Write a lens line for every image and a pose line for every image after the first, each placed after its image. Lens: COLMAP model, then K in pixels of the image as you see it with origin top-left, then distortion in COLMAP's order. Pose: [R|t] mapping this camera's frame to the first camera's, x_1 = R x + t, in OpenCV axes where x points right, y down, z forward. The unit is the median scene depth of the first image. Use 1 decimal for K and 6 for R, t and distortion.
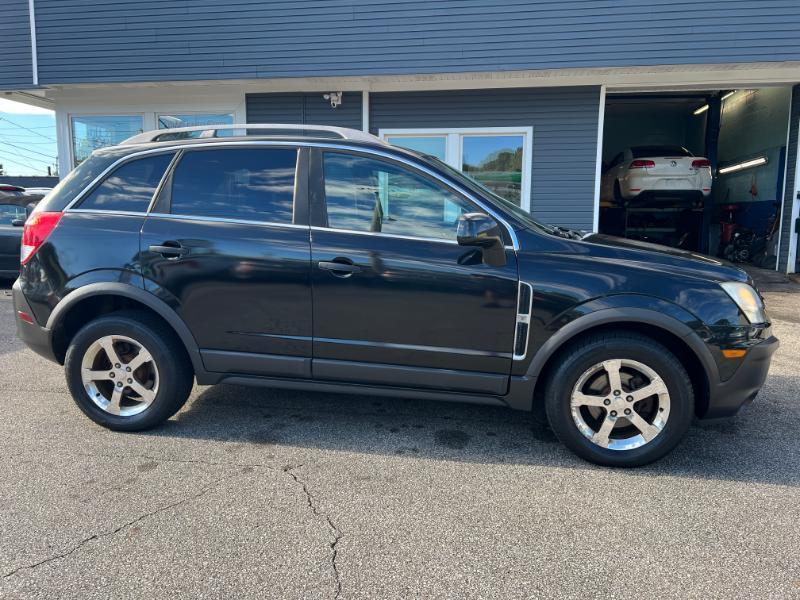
lens RADIAL K [[605.1, 0, 404.4], [0, 605.1, 298.7], [0, 0, 1]] dist [0.047567, -0.051755]
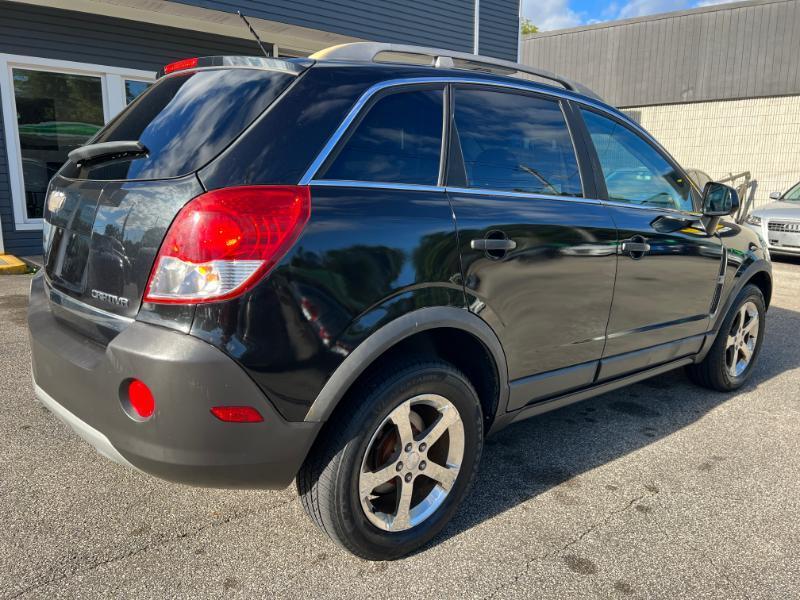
lens RADIAL K [[605.3, 0, 400.0], [0, 605.3, 300.0], [0, 0, 1]] dist [0.049012, -0.054863]
pose [[0.652135, -0.147018, 0.743711, -0.911620], [0.102558, 0.989106, 0.105598, -0.096674], [-0.751133, 0.007409, 0.660109, 0.631362]]
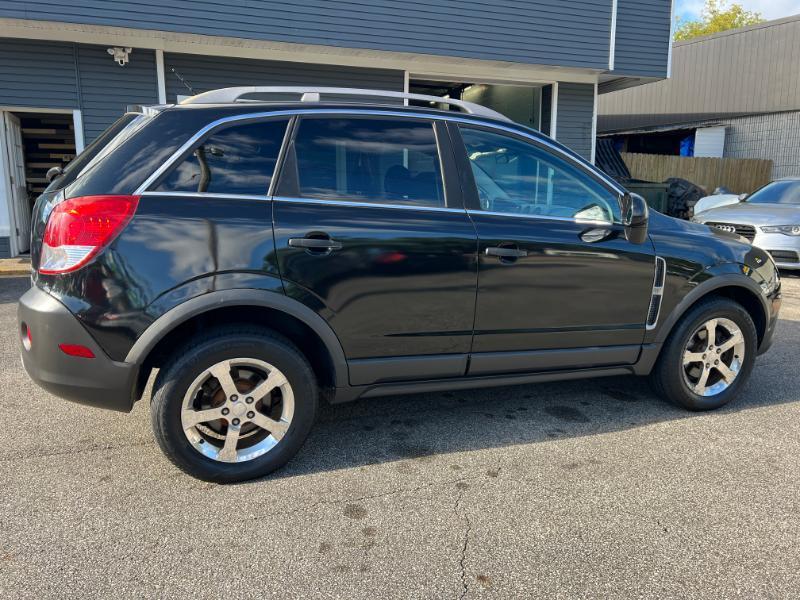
lens RADIAL K [[605.3, 0, 400.0], [0, 605.3, 300.0], [0, 0, 1]] dist [0.049012, -0.054863]
pose [[0.868484, -0.089536, 0.487564, -0.663868], [0.072416, 0.995917, 0.053897, -0.039008], [-0.490399, -0.011501, 0.871422, 0.243820]]
